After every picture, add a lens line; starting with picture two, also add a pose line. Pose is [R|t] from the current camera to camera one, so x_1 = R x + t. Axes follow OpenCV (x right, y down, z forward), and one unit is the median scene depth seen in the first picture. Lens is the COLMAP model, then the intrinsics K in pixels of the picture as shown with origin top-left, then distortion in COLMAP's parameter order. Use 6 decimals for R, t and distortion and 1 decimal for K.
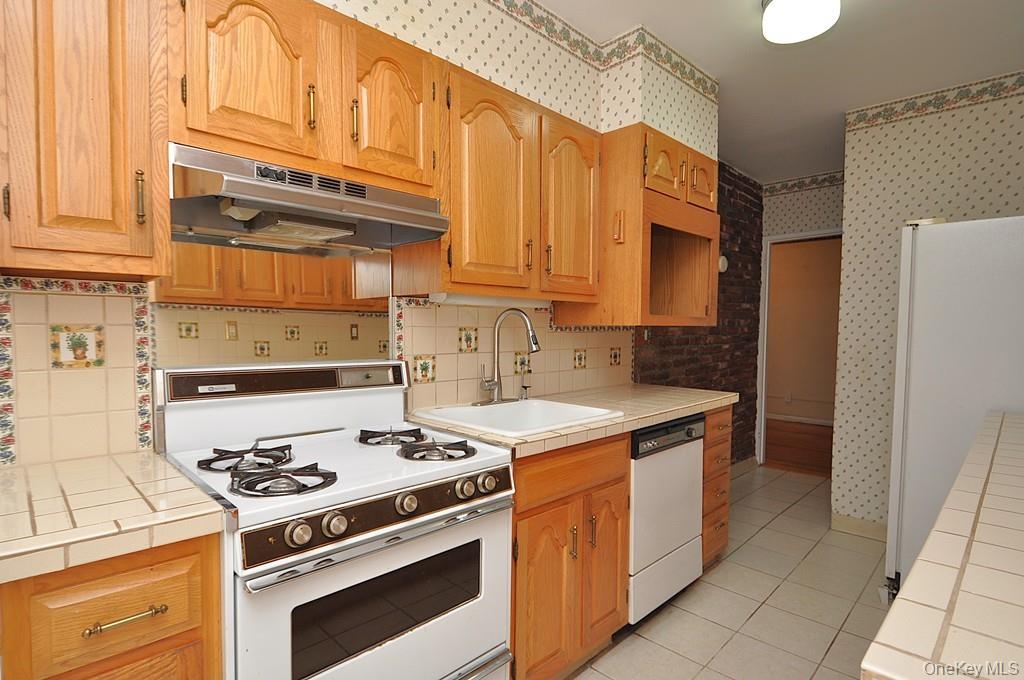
lens RADIAL K [[509.7, 0, 508.2], [0, 509.7, 350.1], [0, 0, 1]] dist [0.009403, -0.015018]
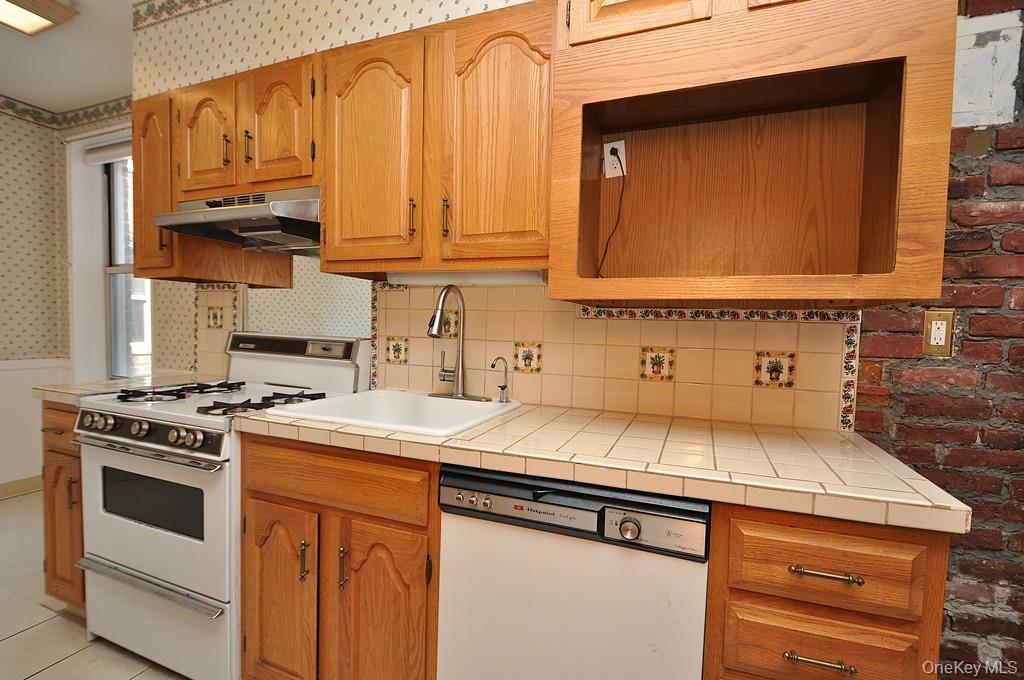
lens RADIAL K [[484.6, 0, 509.3], [0, 484.6, 350.4], [0, 0, 1]] dist [0.007237, -0.011957]
pose [[0.390603, 0.046042, -0.919407, 0.762644], [-0.067087, 0.997516, 0.021452, 0.001290], [0.918111, 0.053301, 0.392722, 0.775558]]
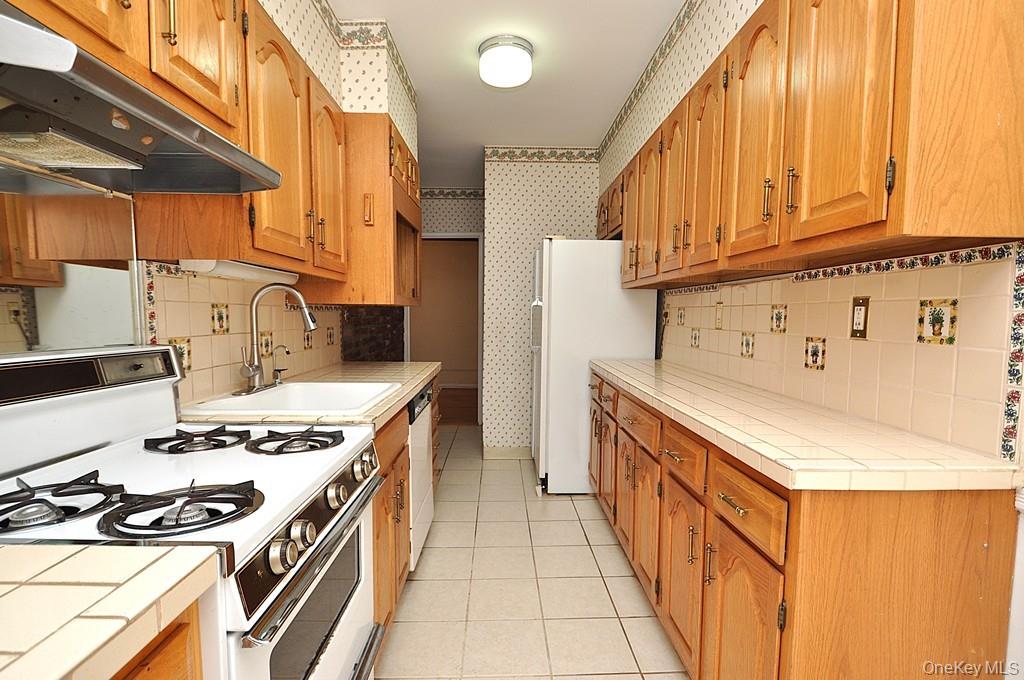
lens RADIAL K [[484.6, 0, 509.3], [0, 484.6, 350.4], [0, 0, 1]] dist [0.007237, -0.011957]
pose [[0.691742, -0.054912, 0.720054, -0.329043], [0.029745, 0.998425, 0.047565, 0.008202], [-0.721532, -0.011485, 0.692286, 0.109505]]
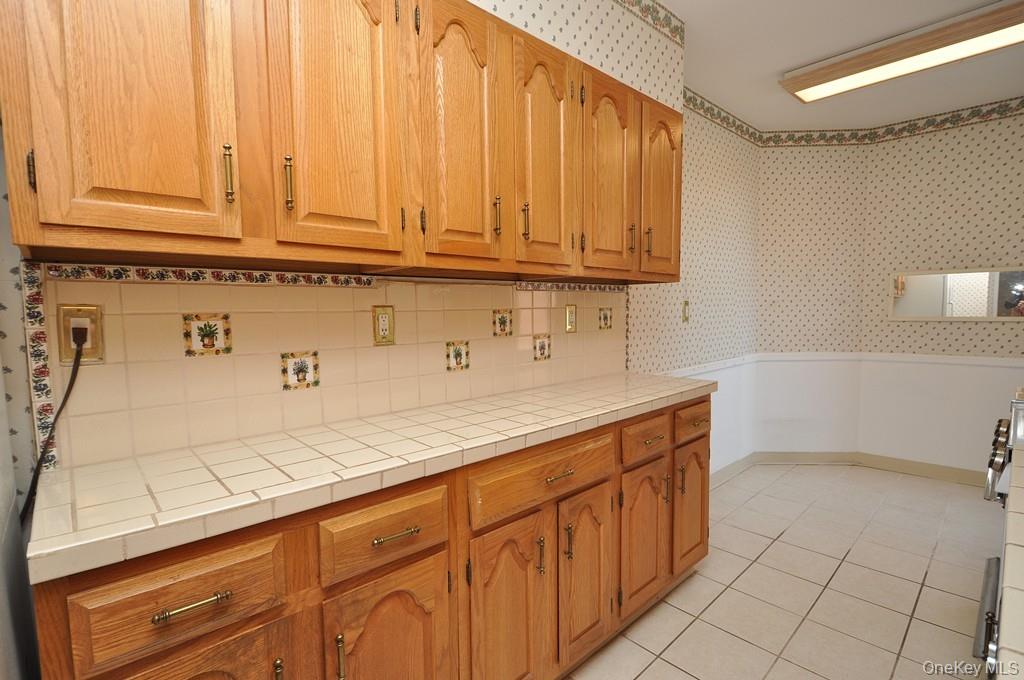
lens RADIAL K [[484.6, 0, 509.3], [0, 484.6, 350.4], [0, 0, 1]] dist [0.007237, -0.011957]
pose [[-0.999620, 0.008413, 0.026243, 0.575501], [0.011798, 0.991231, 0.131613, -0.059754], [-0.024906, 0.131873, -0.990954, 1.246844]]
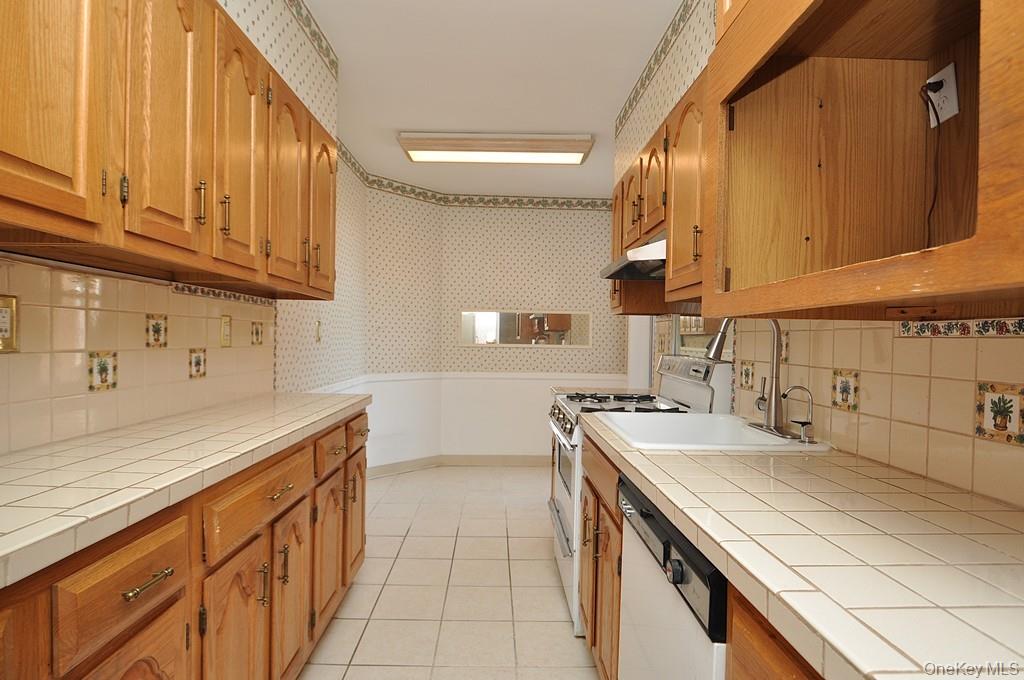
lens RADIAL K [[519.1, 0, 511.0], [0, 519.1, 350.6], [0, 0, 1]] dist [0.005967, -0.014873]
pose [[-0.685219, -0.002963, -0.728331, 0.810188], [-0.056077, 0.997238, 0.048701, -0.030689], [0.726175, 0.074214, -0.683493, 1.263827]]
